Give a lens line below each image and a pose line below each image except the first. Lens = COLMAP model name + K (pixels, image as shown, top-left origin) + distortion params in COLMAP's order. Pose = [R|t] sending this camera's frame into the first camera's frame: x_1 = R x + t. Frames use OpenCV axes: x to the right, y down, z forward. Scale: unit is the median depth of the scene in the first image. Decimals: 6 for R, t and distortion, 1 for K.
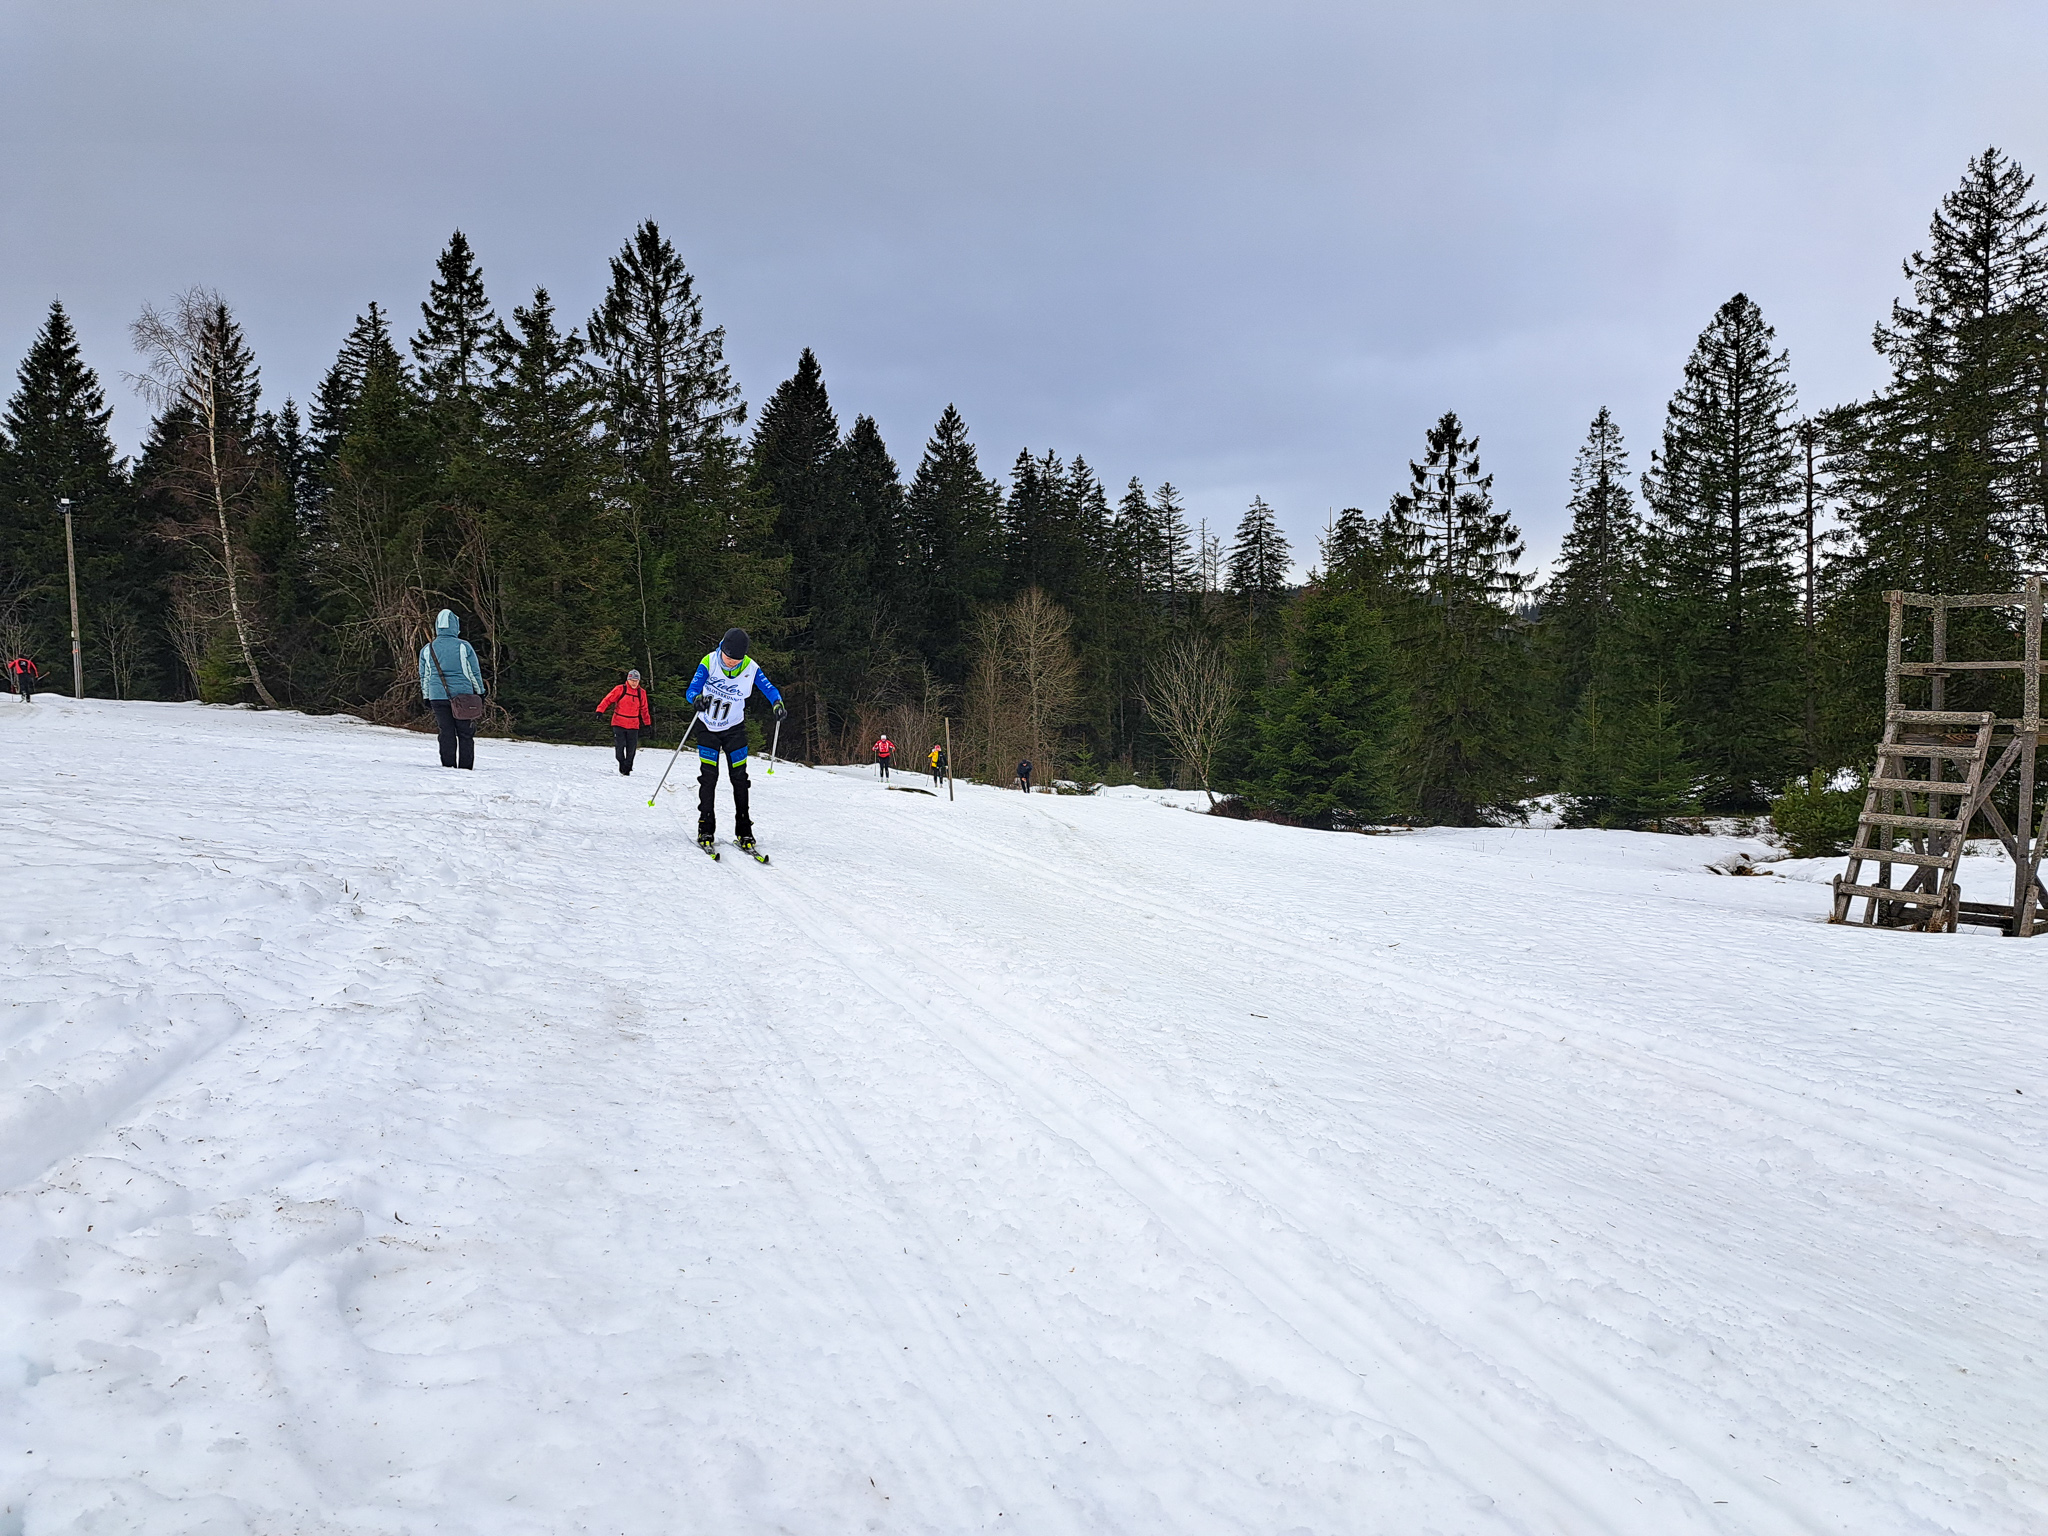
lens RADIAL K [[1441.0, 0, 1047.9], [0, 1441.0, 795.3], [0, 0, 1]] dist [0.043229, -0.052996]
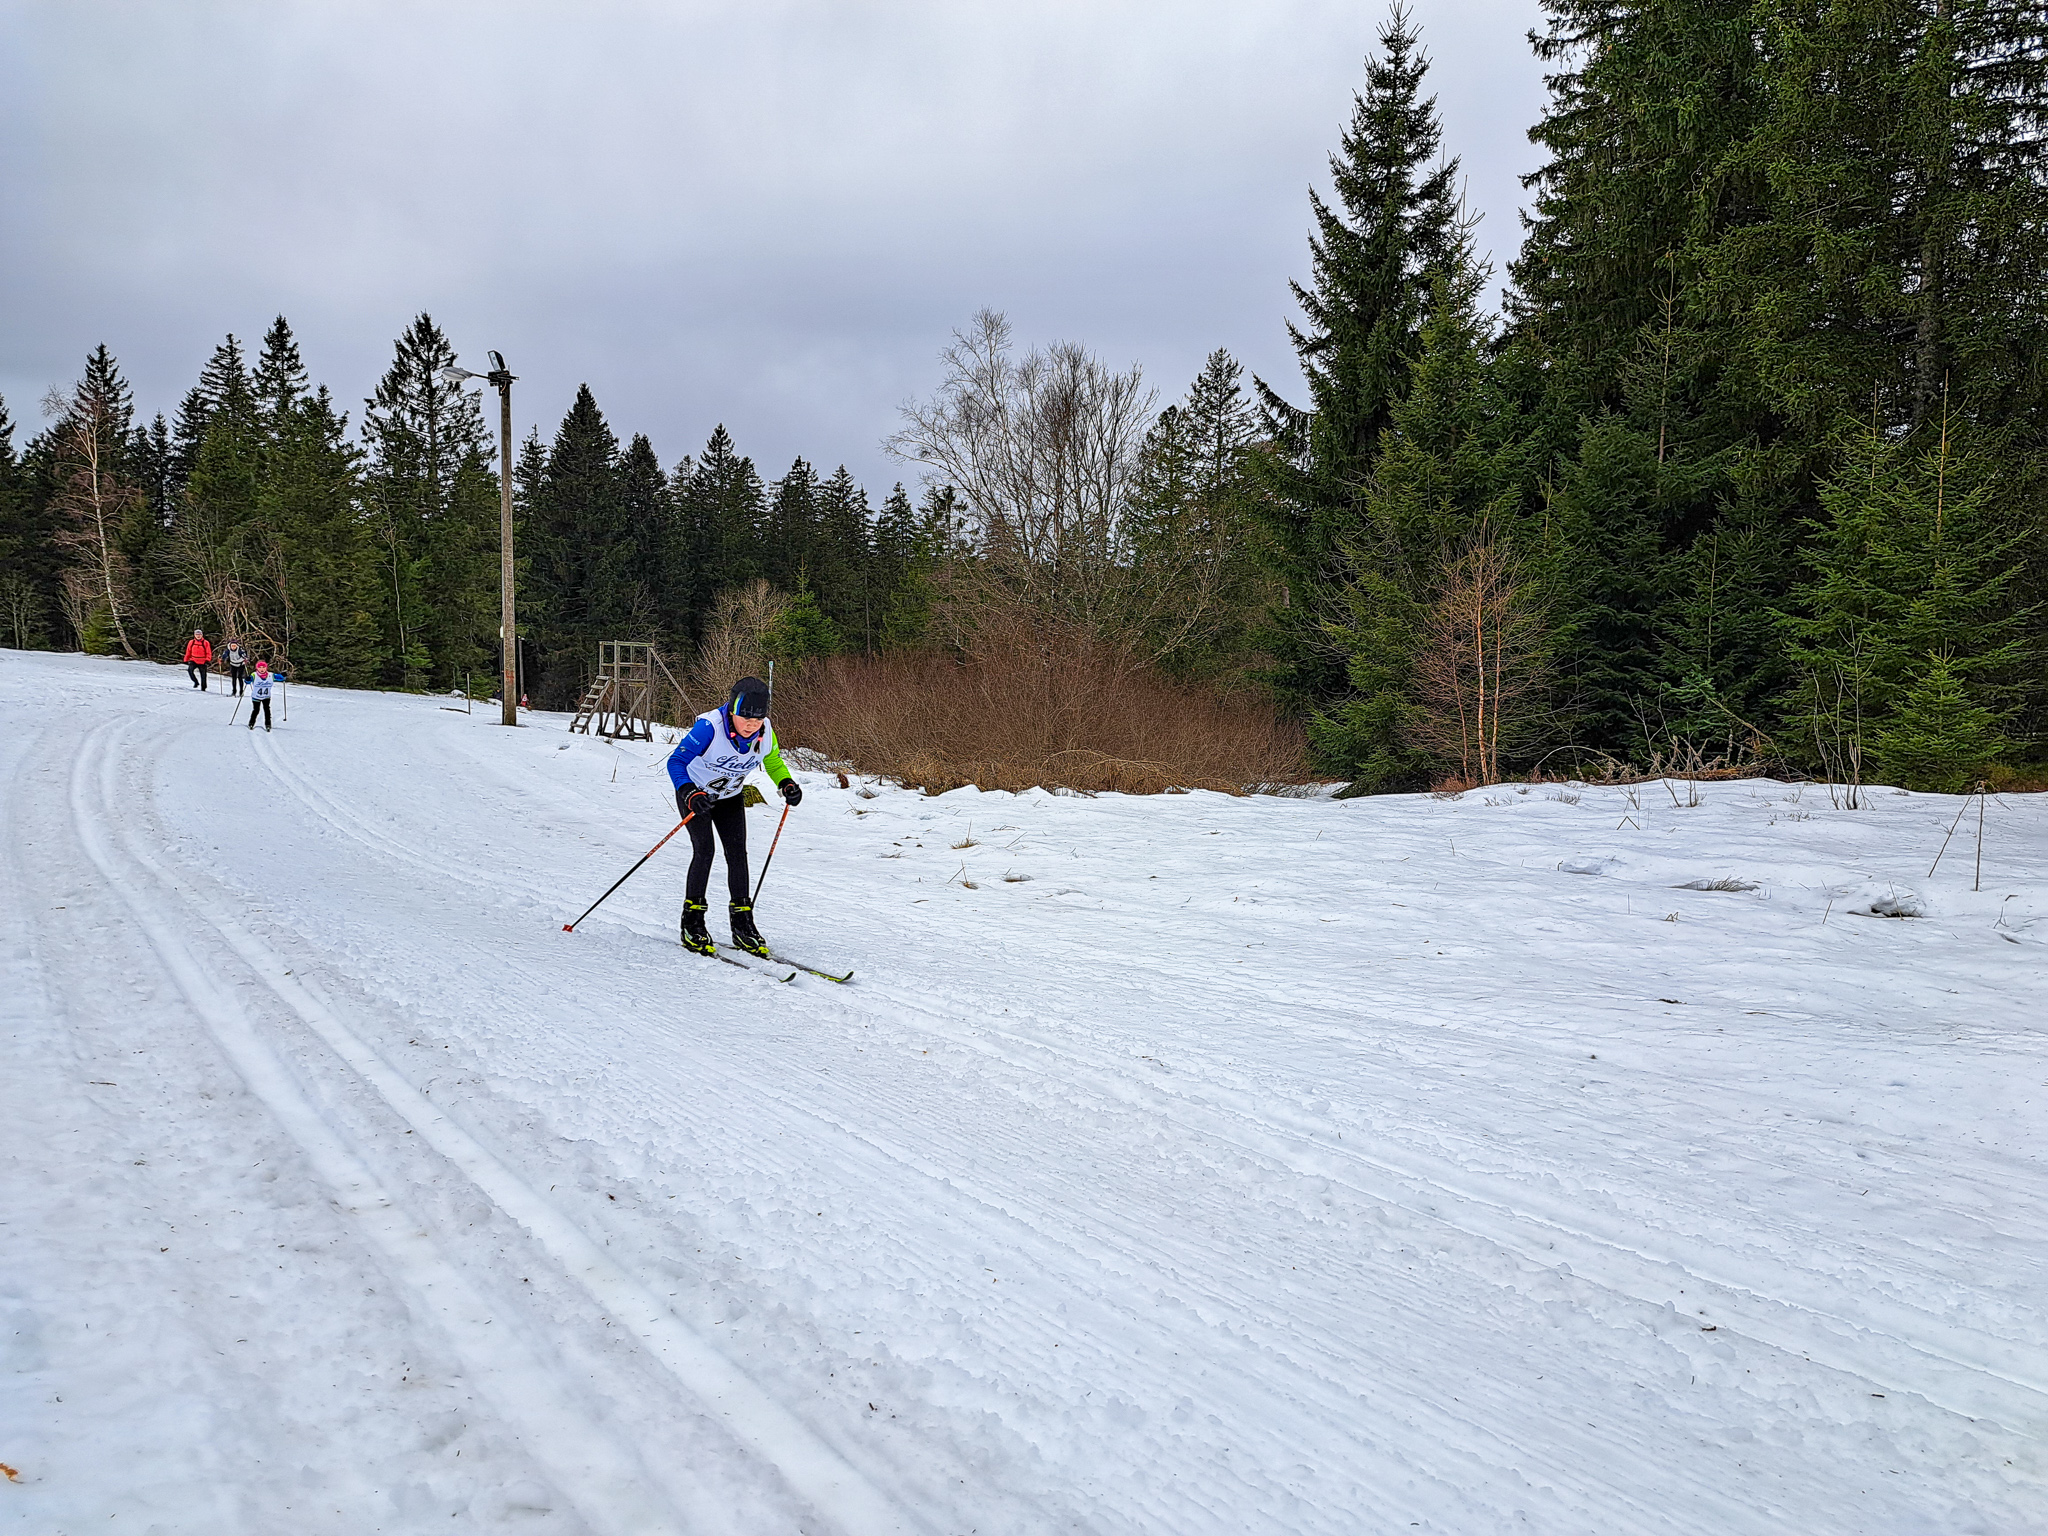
lens RADIAL K [[1441.0, 0, 1047.3], [0, 1441.0, 788.2], [0, 0, 1]] dist [0.043229, -0.052996]
pose [[0.997848, 0.021197, 0.062041, 0.263289], [-0.022211, 0.999630, 0.015697, 0.023849], [-0.061685, -0.017041, 0.997950, -0.463489]]
